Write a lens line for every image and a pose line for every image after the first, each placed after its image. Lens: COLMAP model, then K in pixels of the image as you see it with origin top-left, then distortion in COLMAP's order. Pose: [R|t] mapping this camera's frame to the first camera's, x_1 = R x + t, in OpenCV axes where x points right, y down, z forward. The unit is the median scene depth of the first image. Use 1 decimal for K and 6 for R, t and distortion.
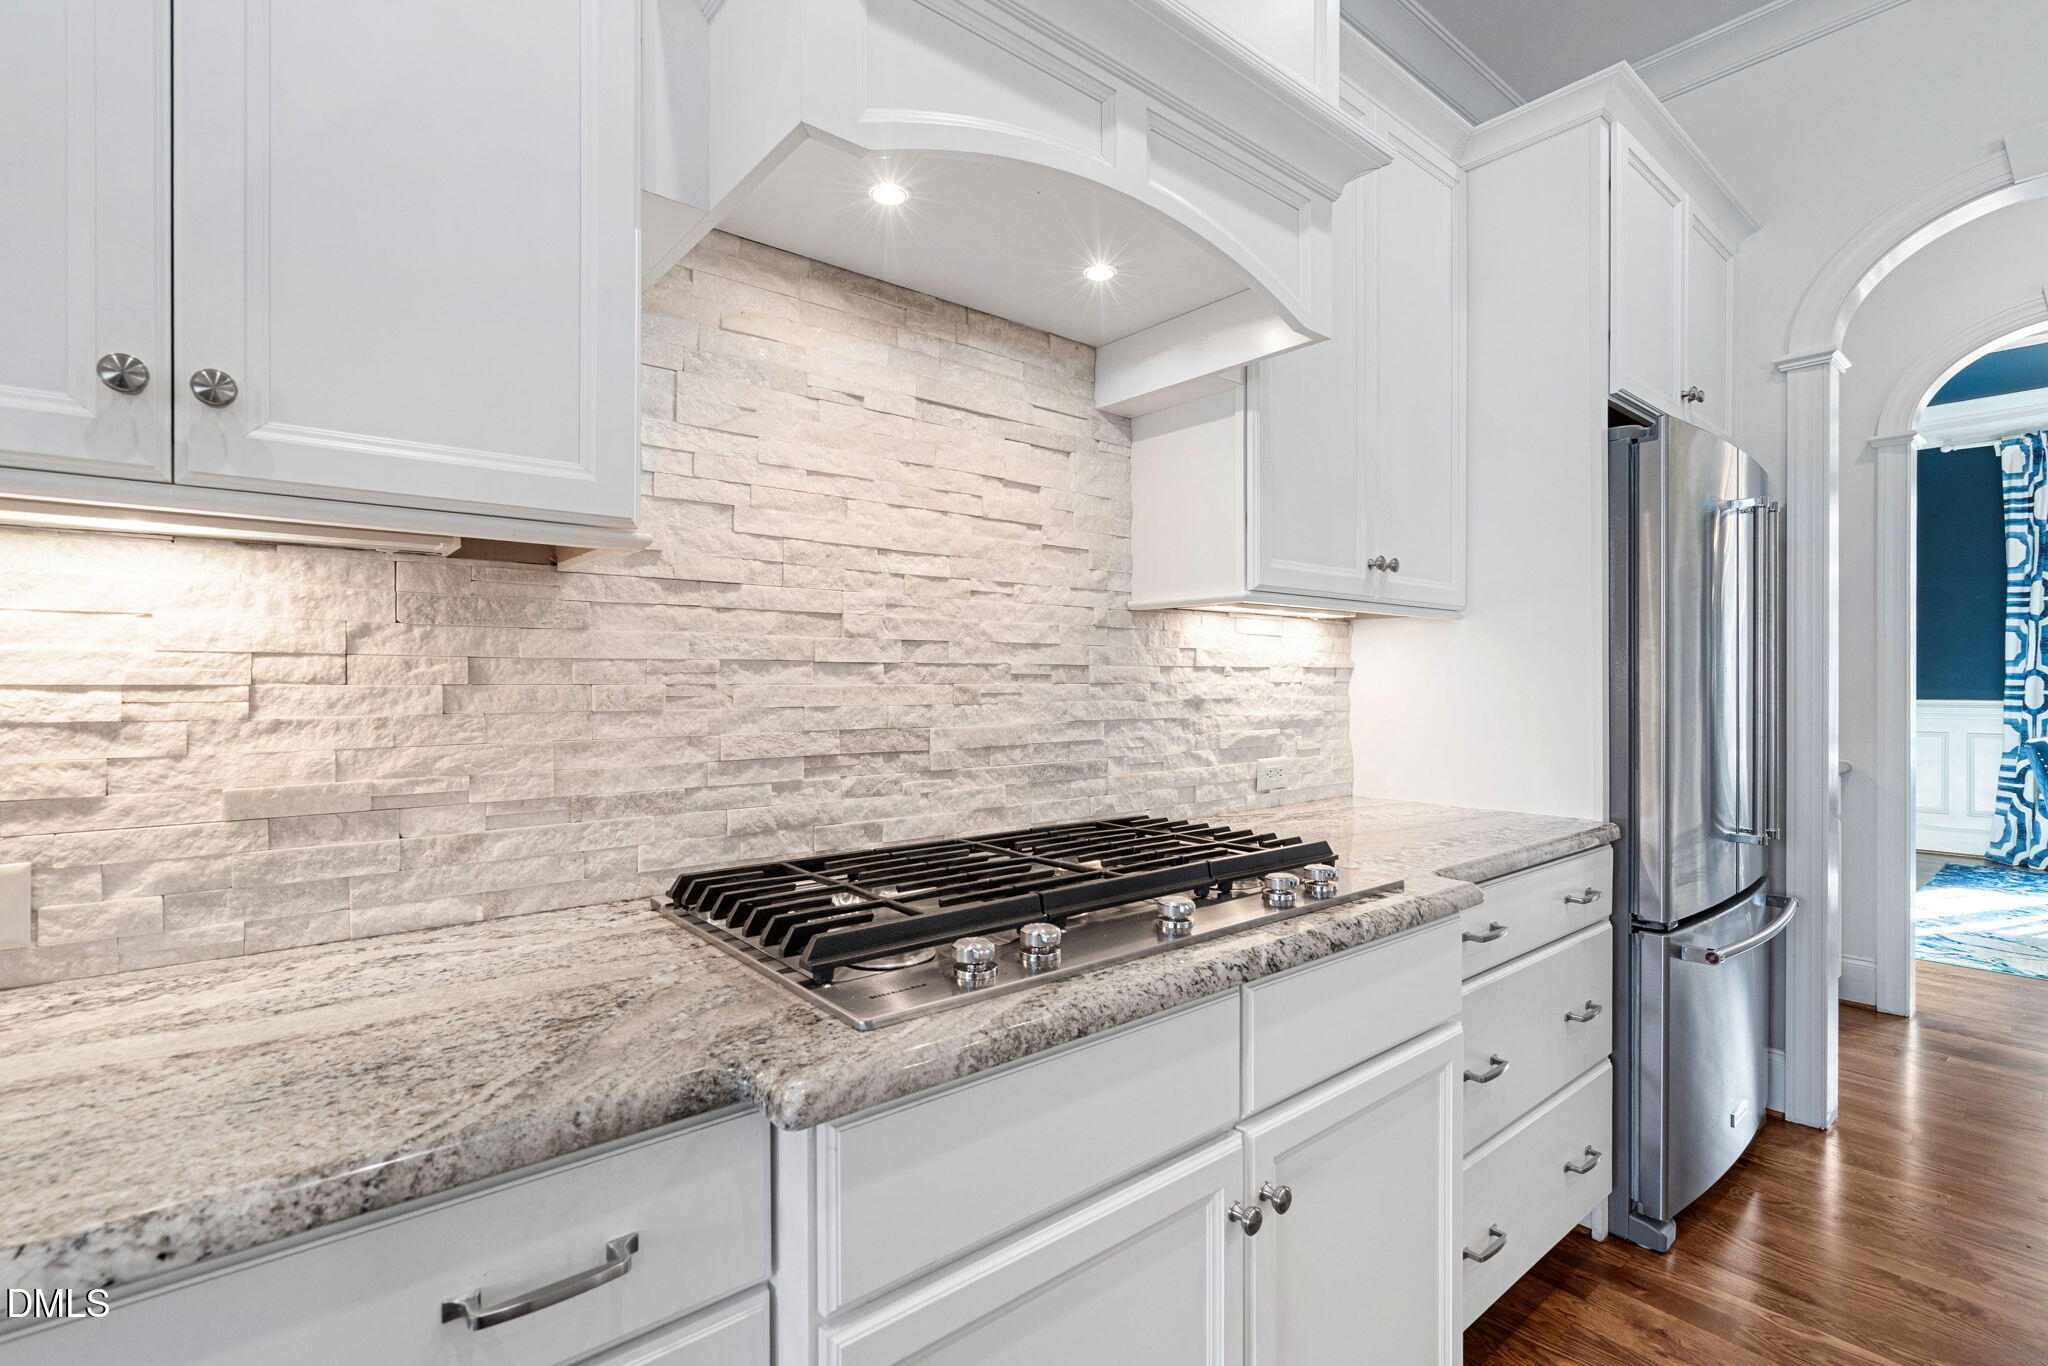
lens RADIAL K [[929.3, 0, 1021.1], [0, 929.3, 683.5], [0, 0, 1]] dist [-0.005249, 0.002036]
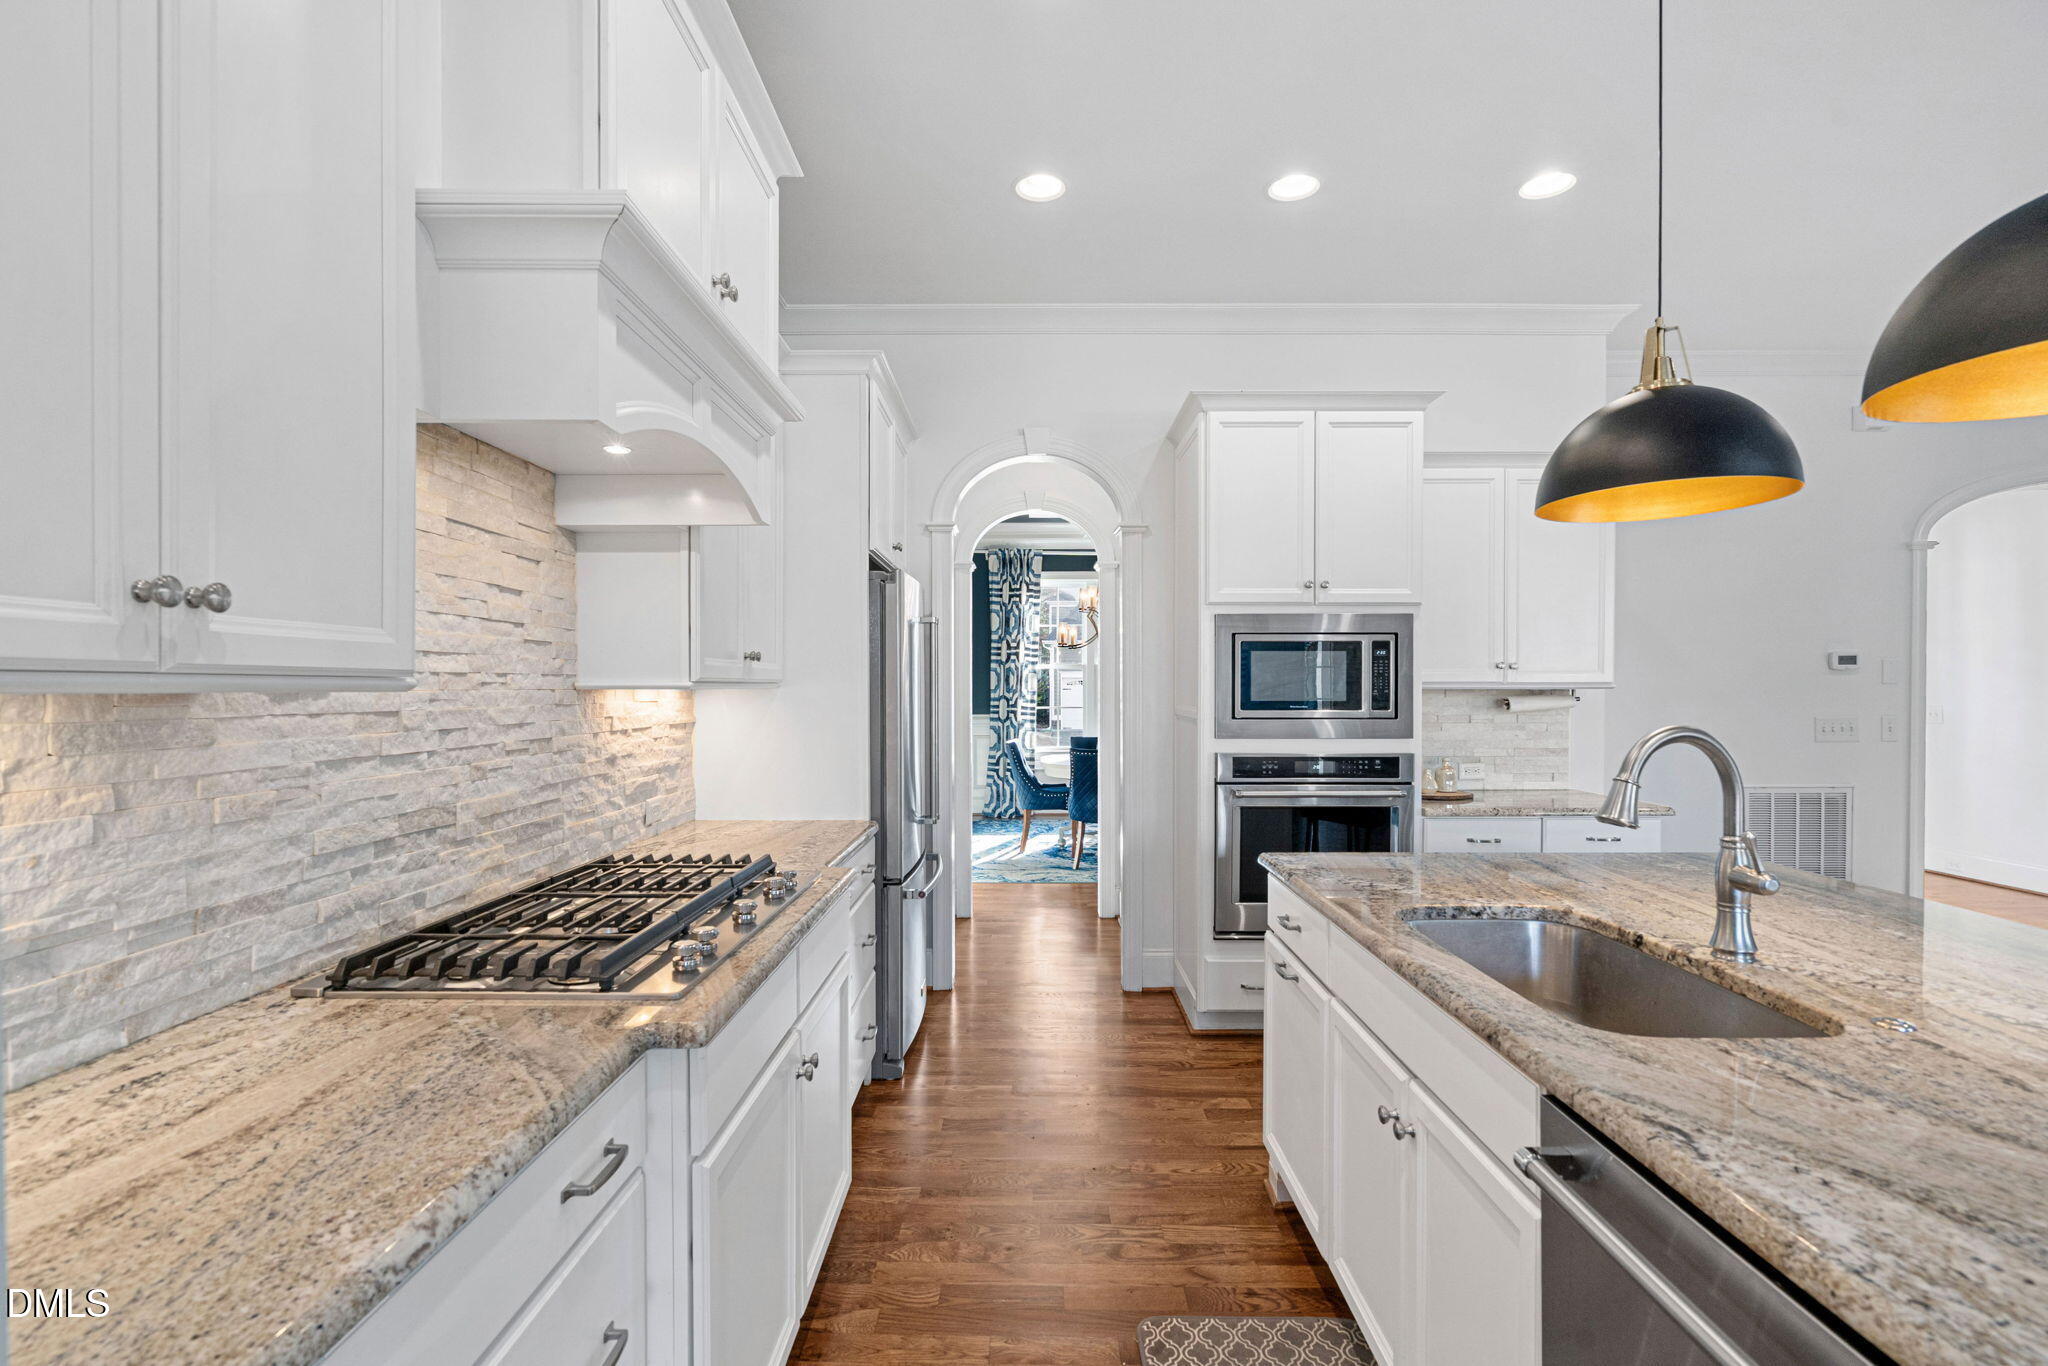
lens RADIAL K [[940.1, 0, 993.8], [0, 940.1, 698.7], [0, 0, 1]] dist [0.004258, 0.001289]
pose [[0.662172, -0.010025, 0.749285, -0.533221], [0.003472, 0.999941, 0.010310, -0.092857], [-0.749344, -0.004225, 0.662168, -0.275540]]
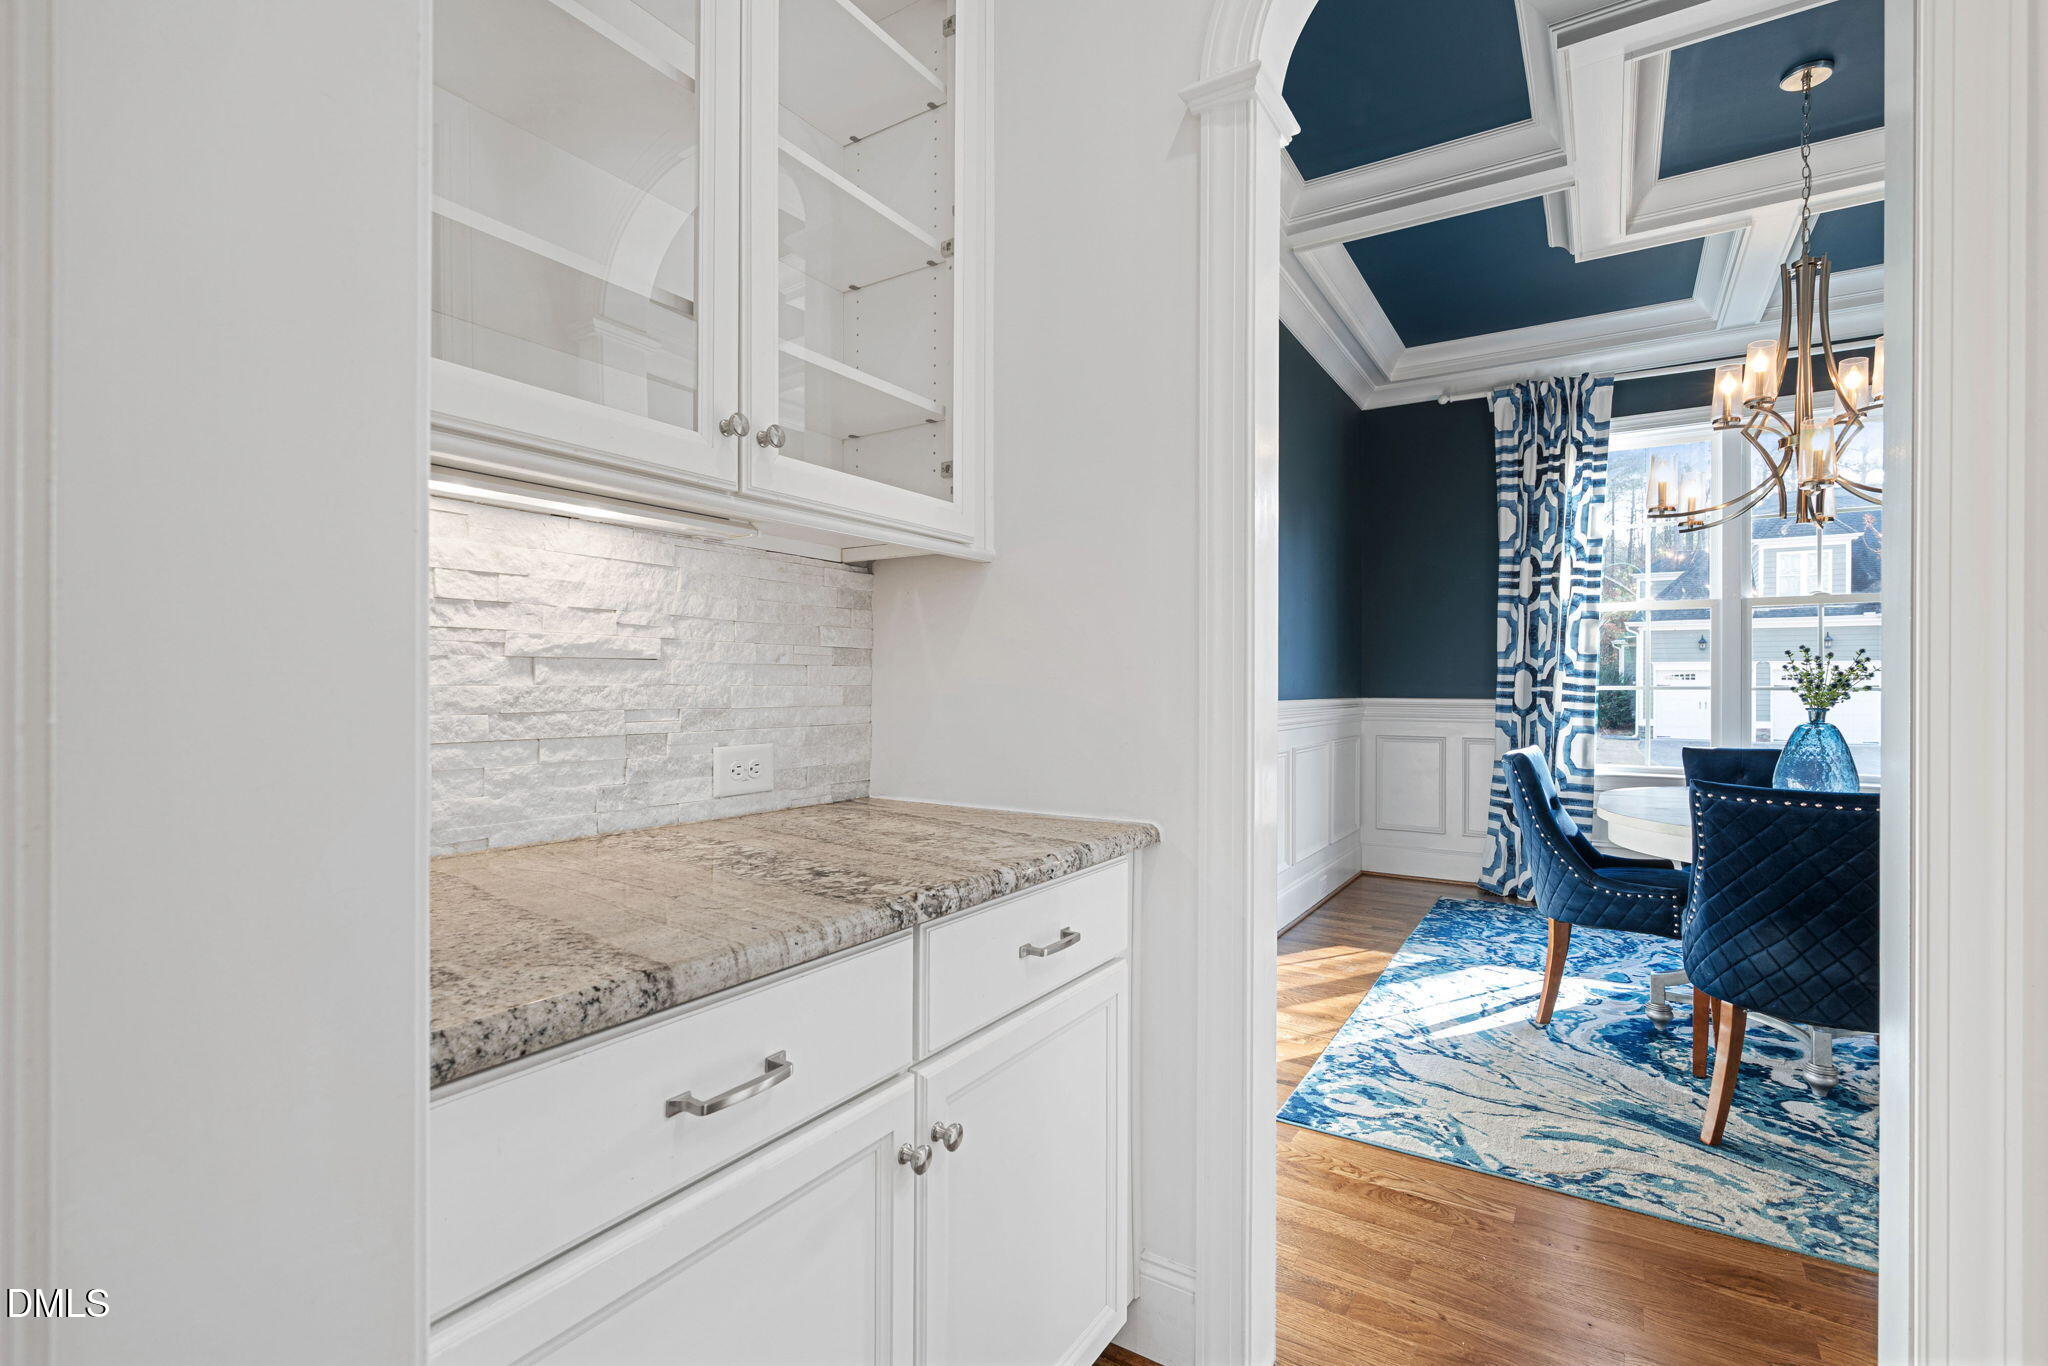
lens RADIAL K [[929.3, 0, 1021.1], [0, 929.3, 683.5], [0, 0, 1]] dist [-0.005249, 0.002036]
pose [[0.949120, 0.003496, 0.314896, 1.401766], [-0.003025, 0.999993, -0.001986, 0.025429], [-0.314901, 0.000932, 0.949124, 1.215812]]
